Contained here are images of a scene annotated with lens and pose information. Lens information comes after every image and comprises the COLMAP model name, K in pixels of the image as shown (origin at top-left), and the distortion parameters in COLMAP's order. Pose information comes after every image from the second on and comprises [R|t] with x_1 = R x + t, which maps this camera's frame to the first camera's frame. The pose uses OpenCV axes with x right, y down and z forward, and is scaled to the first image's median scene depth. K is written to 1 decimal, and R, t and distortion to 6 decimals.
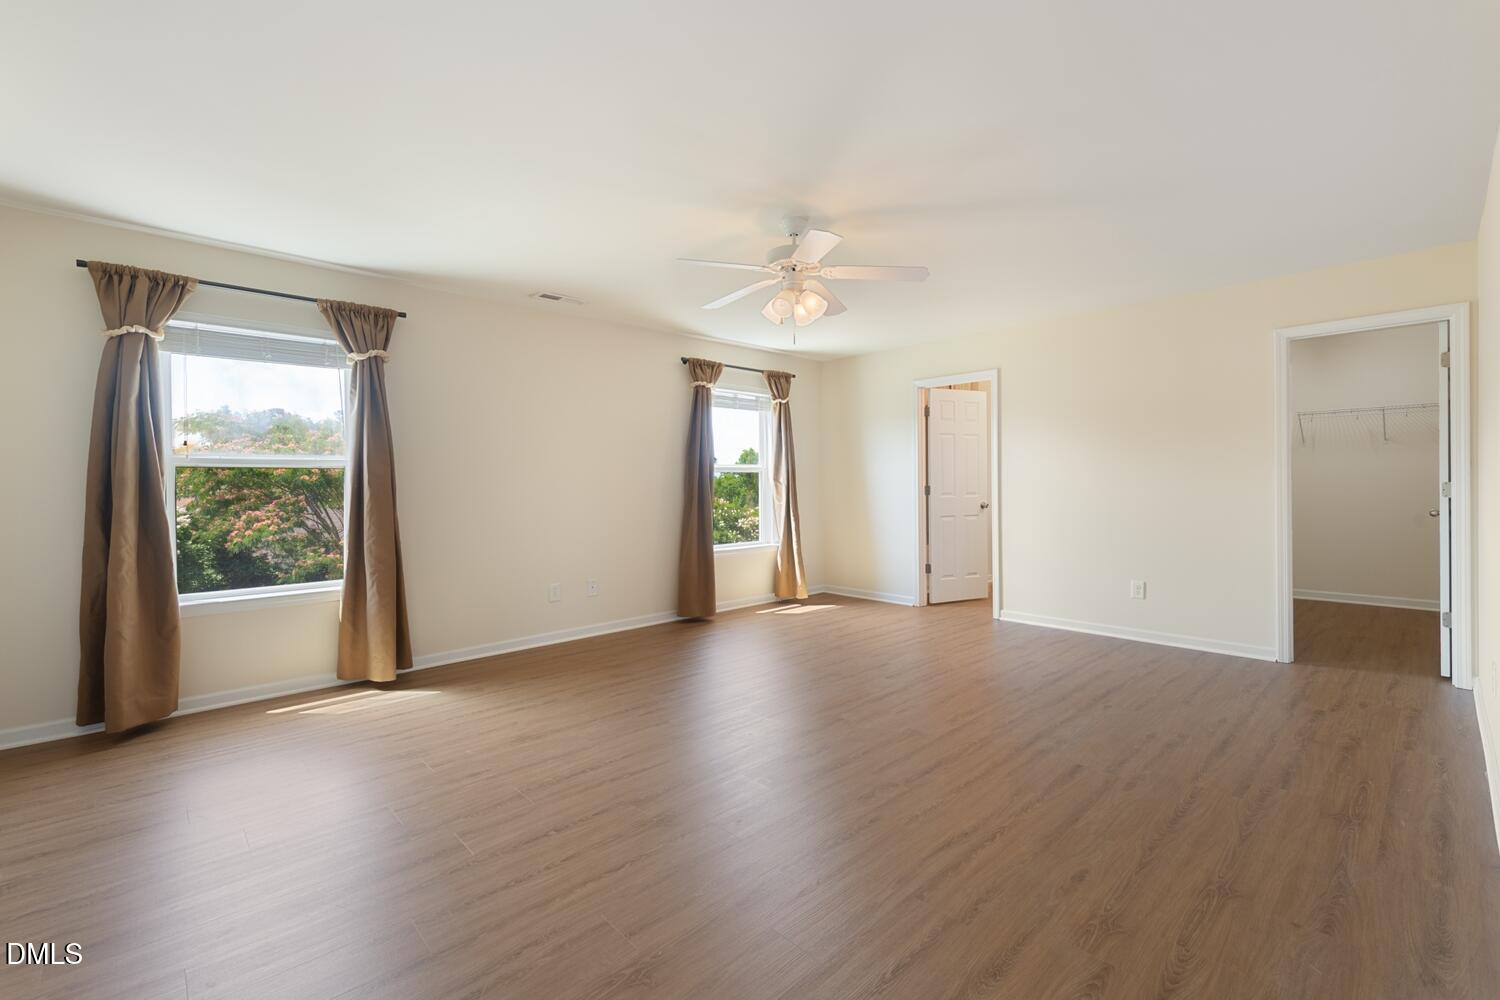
lens RADIAL K [[647.3, 0, 779.9], [0, 647.3, 494.1], [0, 0, 1]] dist [-0.000444, -0.000096]
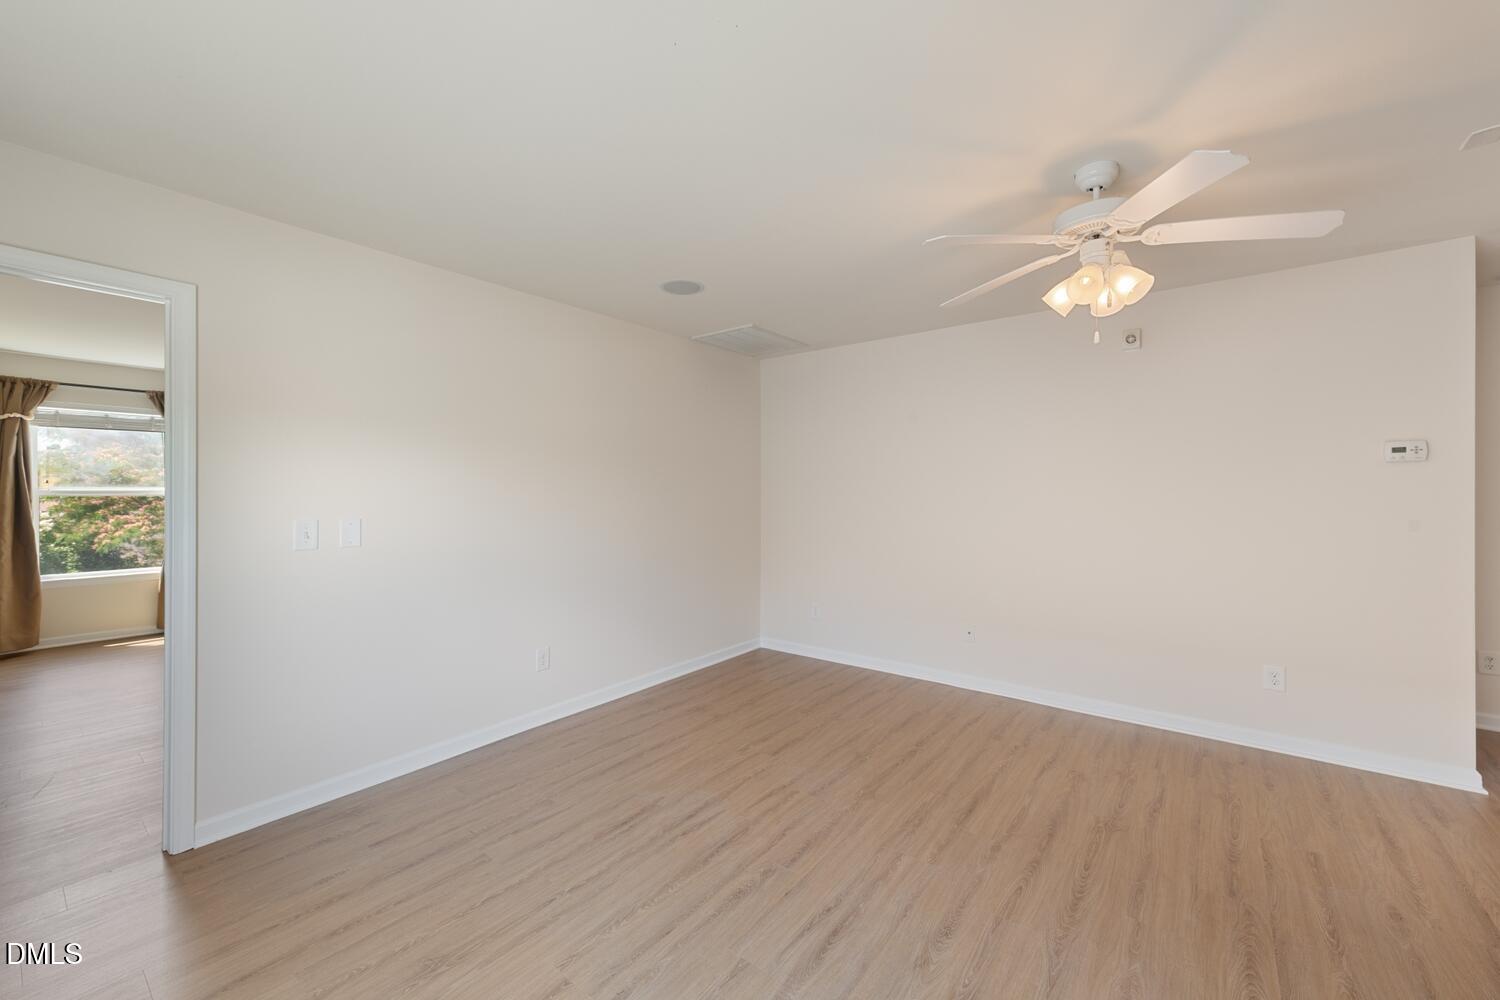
lens RADIAL K [[595.9, 0, 748.3], [0, 595.9, 490.0], [0, 0, 1]] dist [0.010653, 0.000010]
pose [[0.993387, 0.007404, 0.114575, 0.579227], [-0.005926, 0.999895, -0.013237, -0.046944], [-0.114661, 0.012471, 0.993326, -0.627289]]
